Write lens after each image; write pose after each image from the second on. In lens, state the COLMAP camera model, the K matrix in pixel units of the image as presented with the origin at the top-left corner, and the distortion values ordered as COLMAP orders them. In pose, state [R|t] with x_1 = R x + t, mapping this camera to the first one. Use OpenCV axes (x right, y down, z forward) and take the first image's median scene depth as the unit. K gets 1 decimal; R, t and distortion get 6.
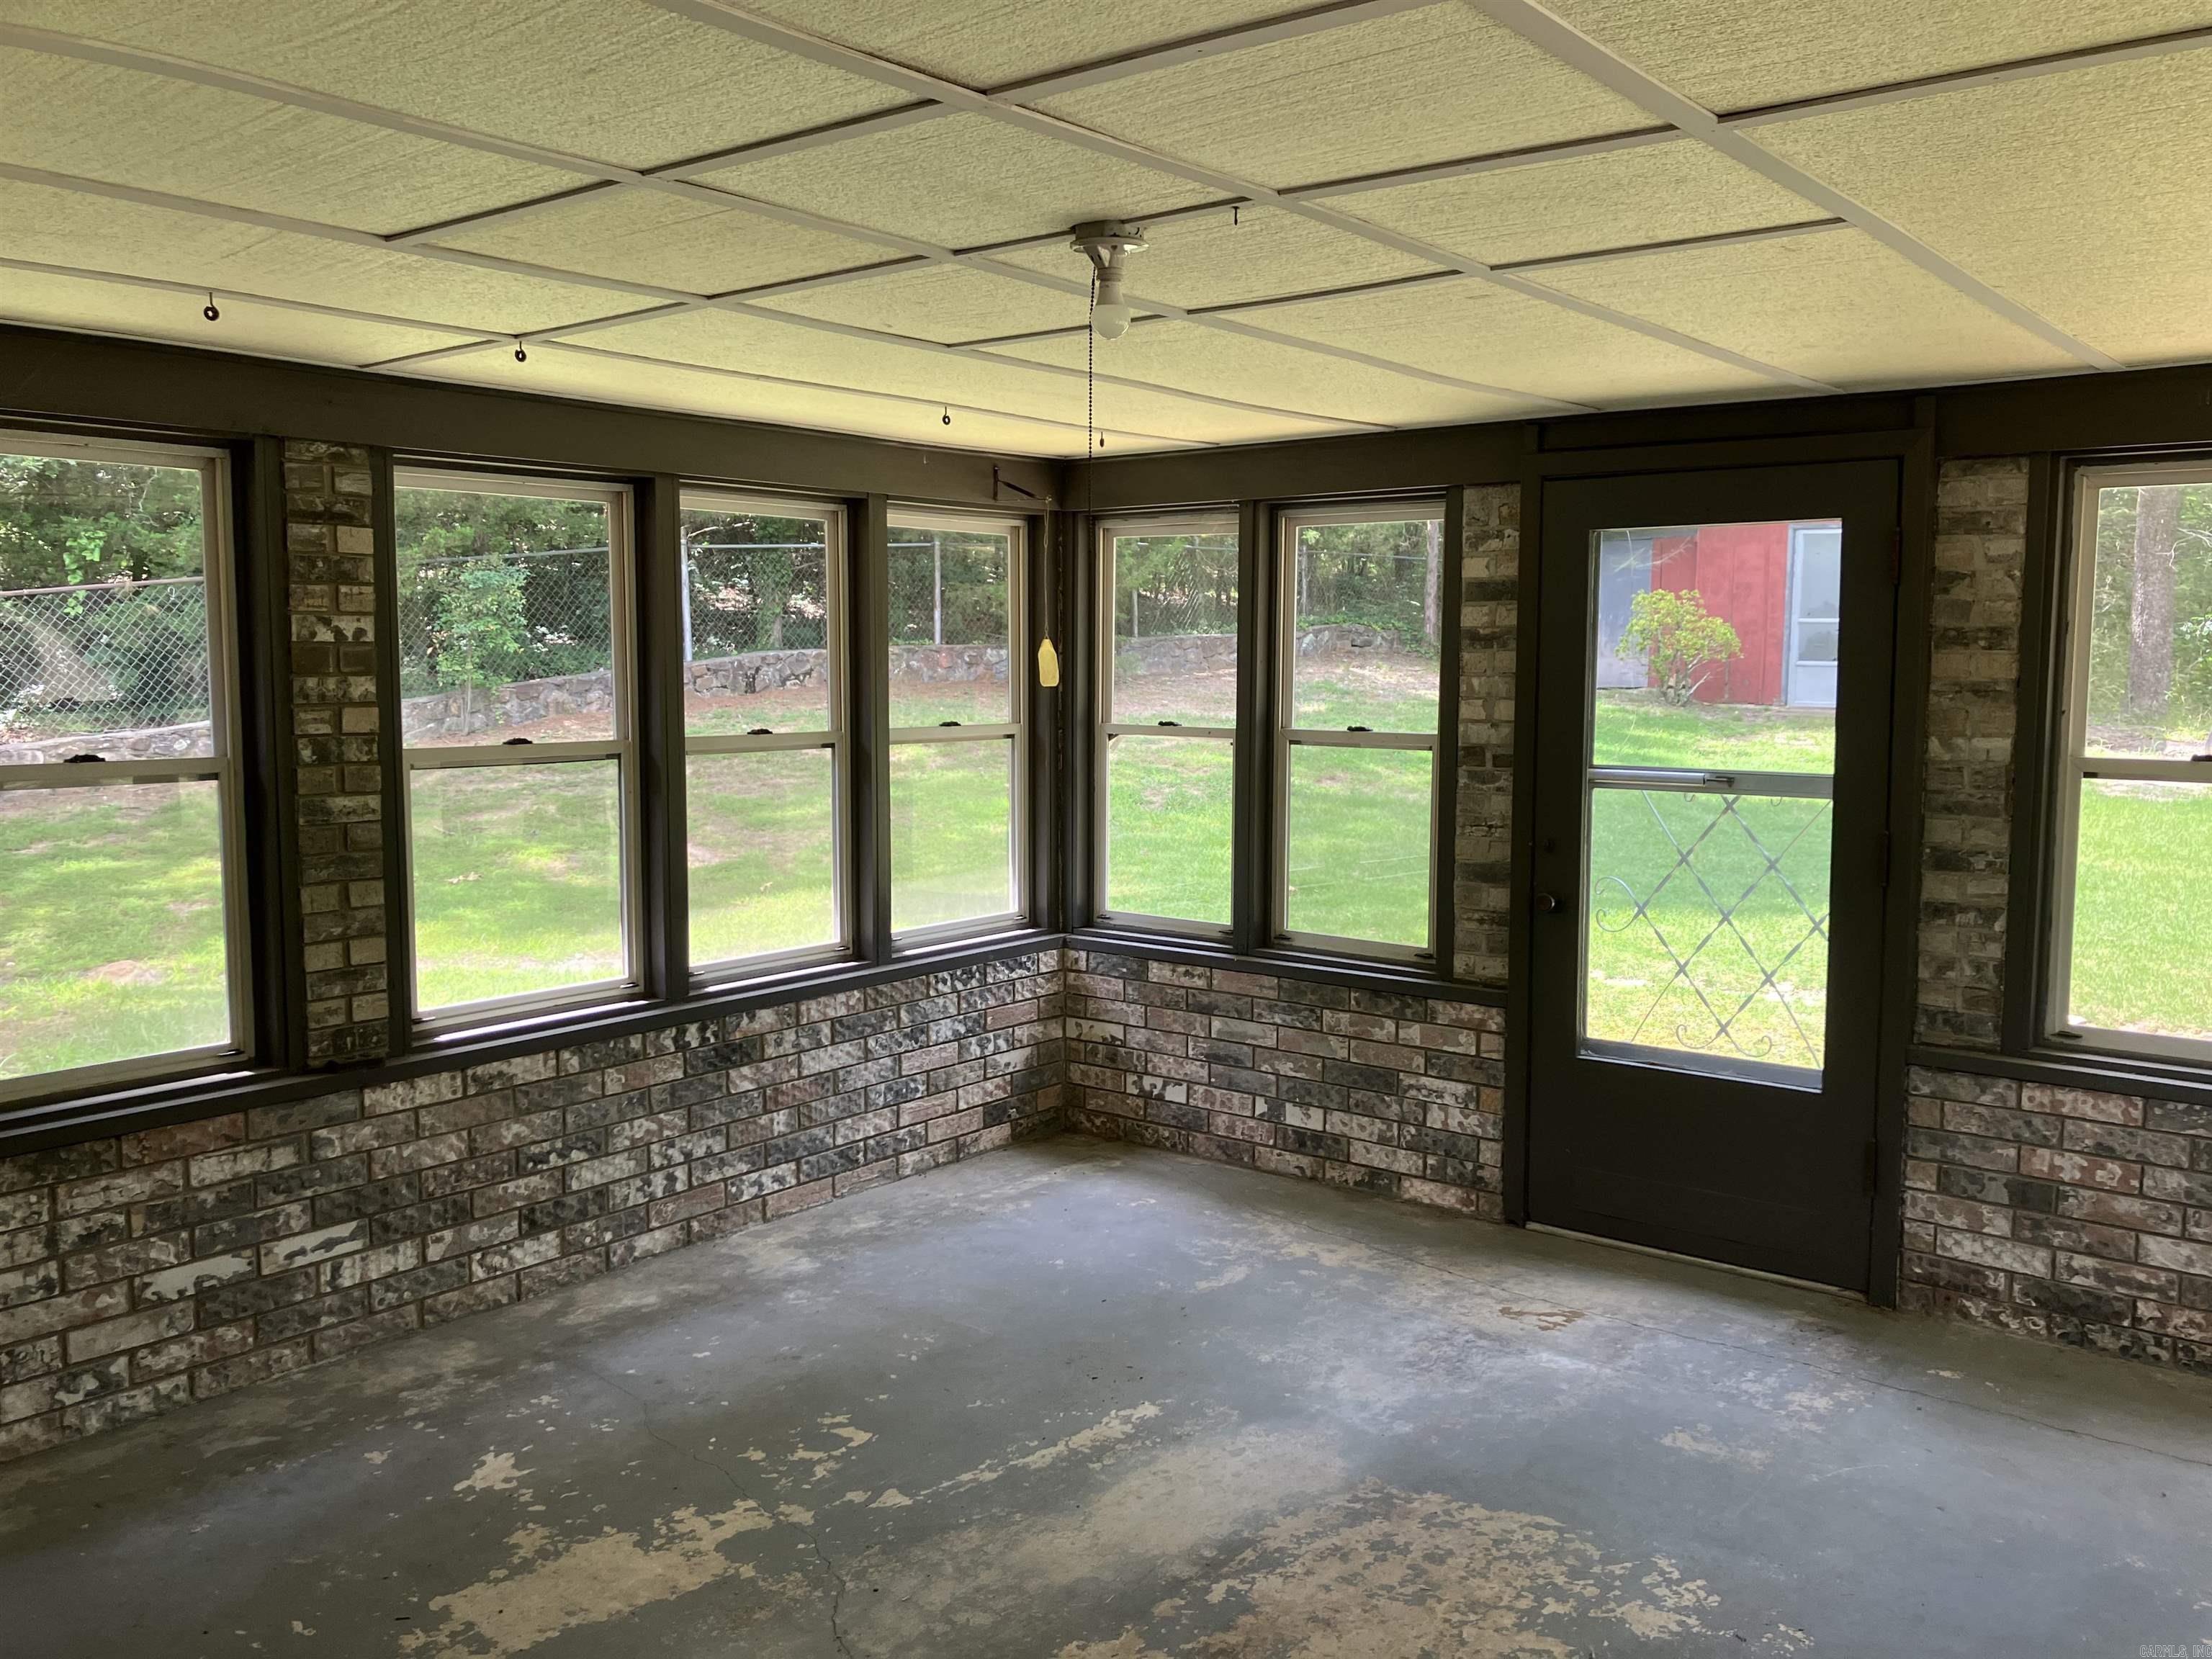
lens RADIAL K [[1829.1, 0, 1132.9], [0, 1829.1, 818.5], [0, 0, 1]] dist [0.075621, -0.103384]
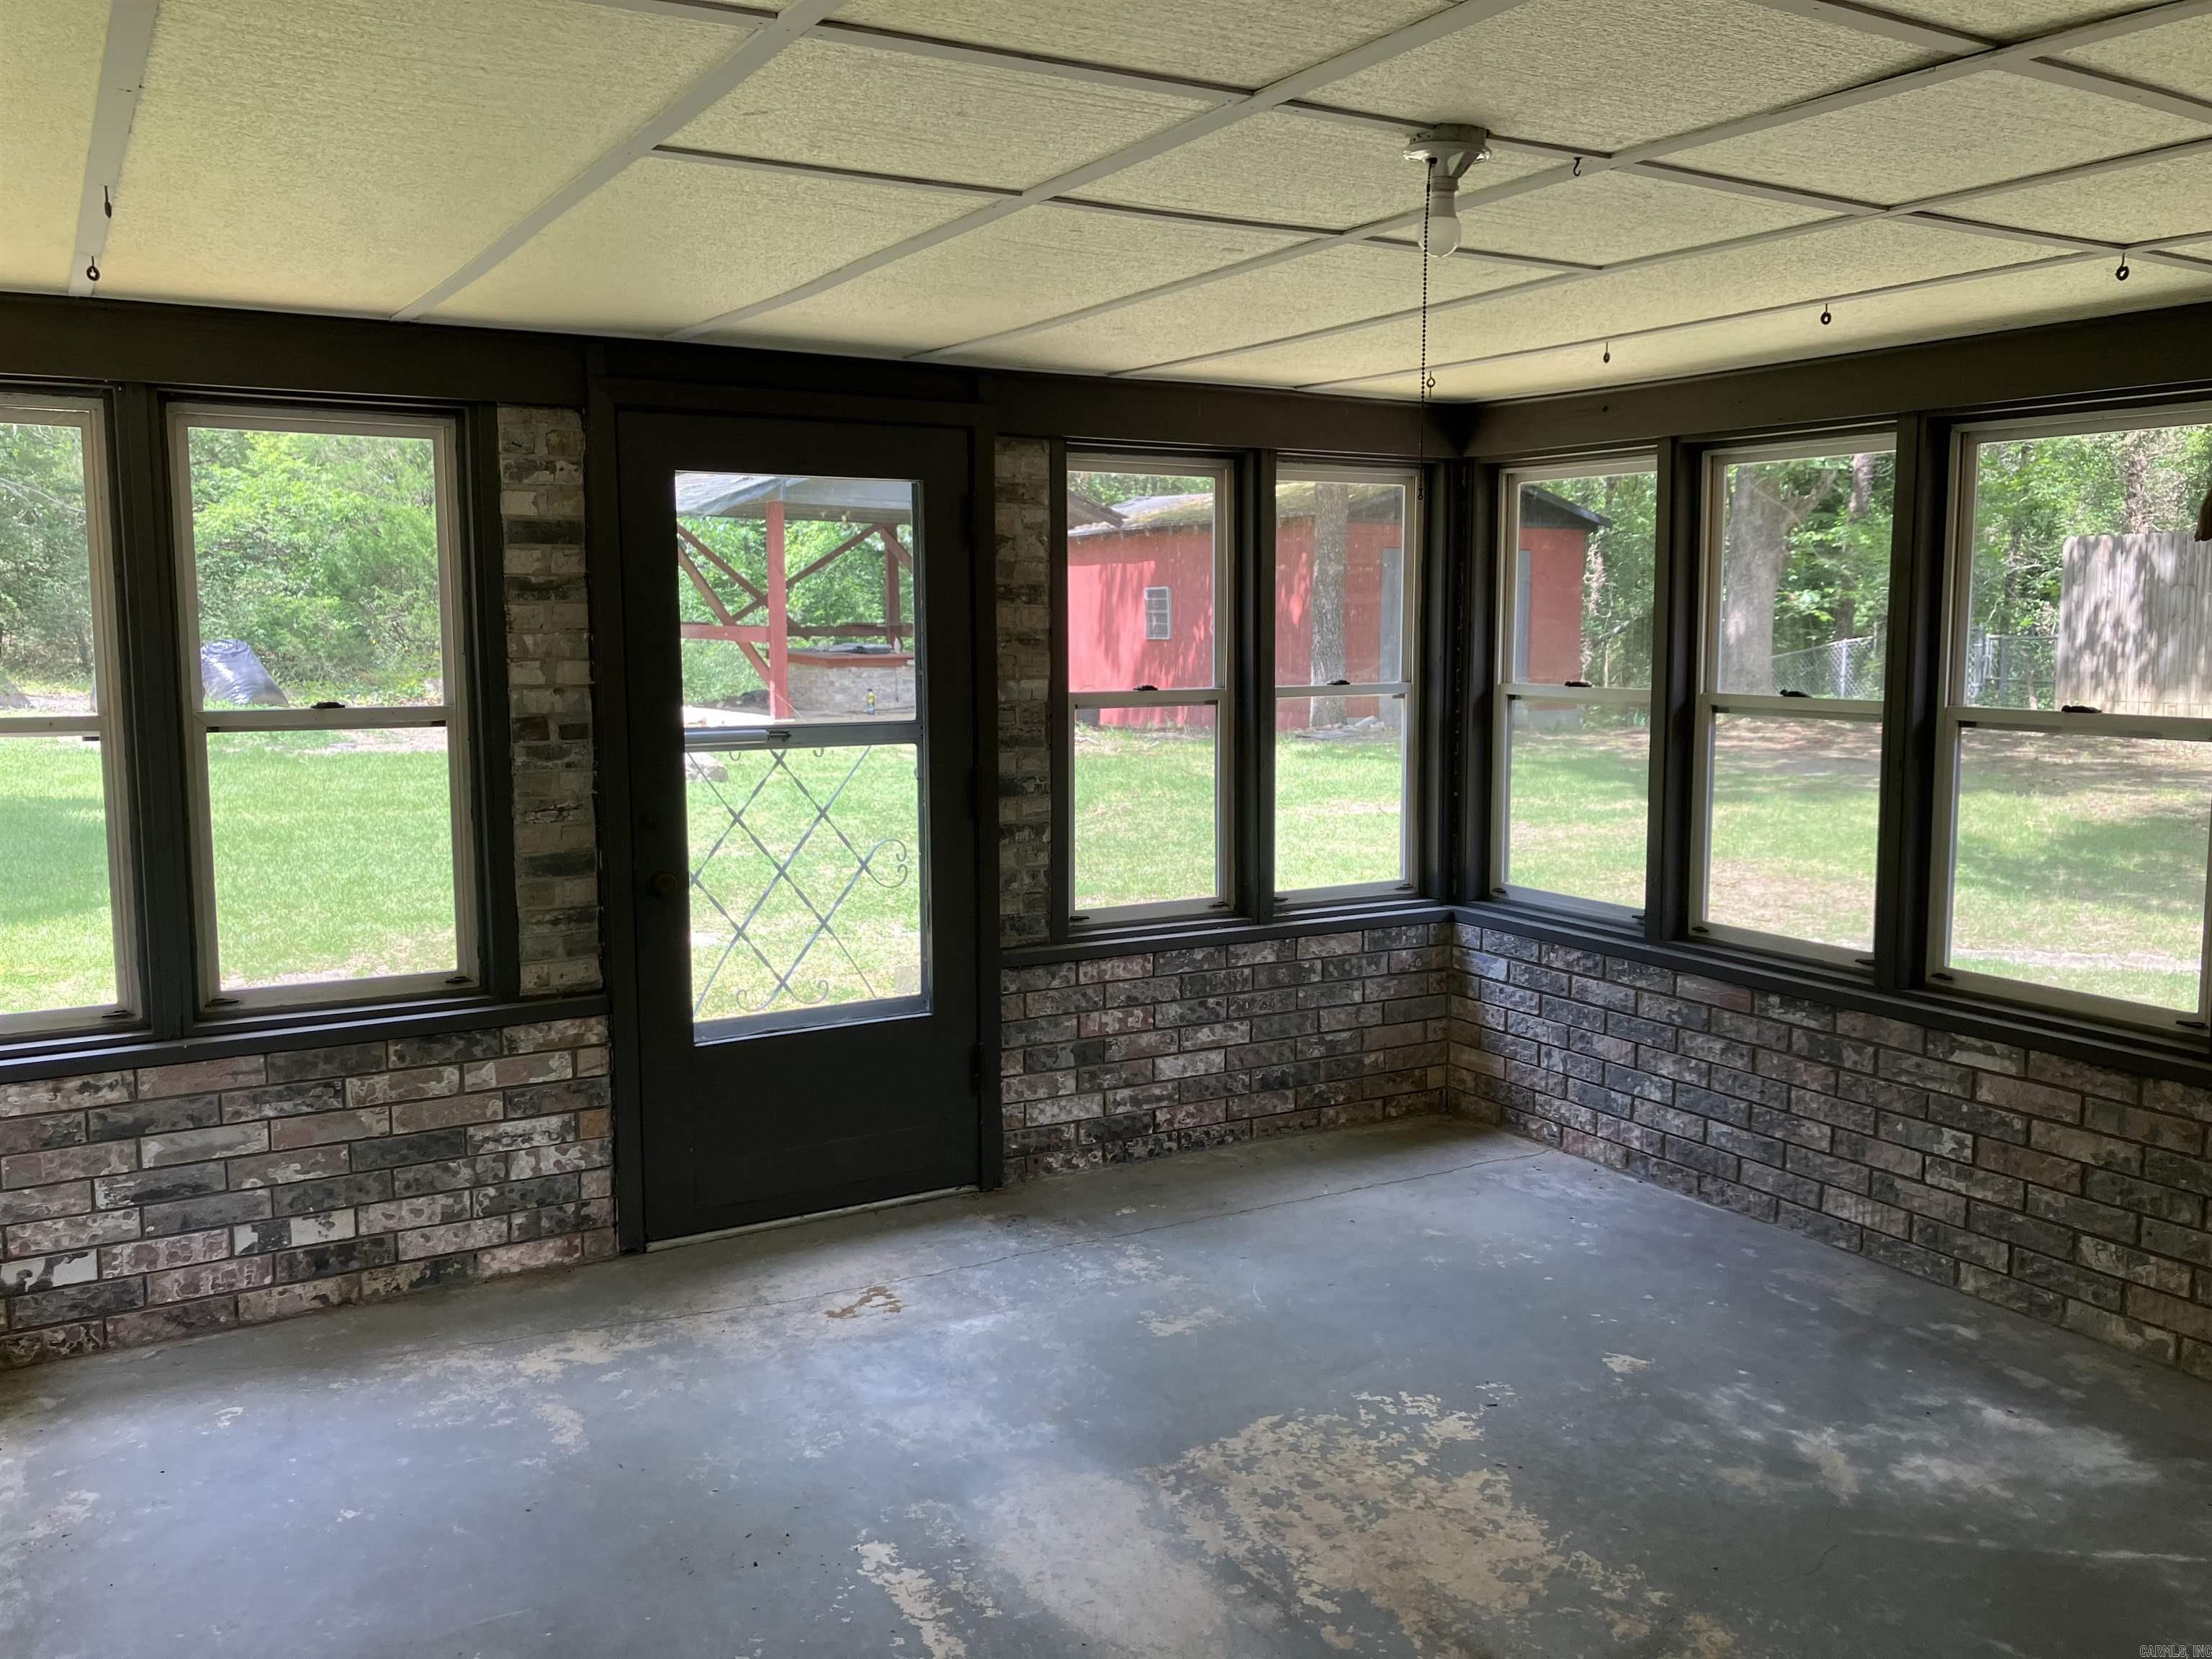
lens RADIAL K [[1849.2, 0, 1097.1], [0, 1849.2, 805.6], [0, 0, 1]] dist [0.072484, -0.099220]
pose [[0.357614, -0.107862, 0.927620, -0.521538], [0.083667, 0.993013, 0.083211, -0.048967], [-0.930114, 0.047854, 0.364140, 0.456171]]
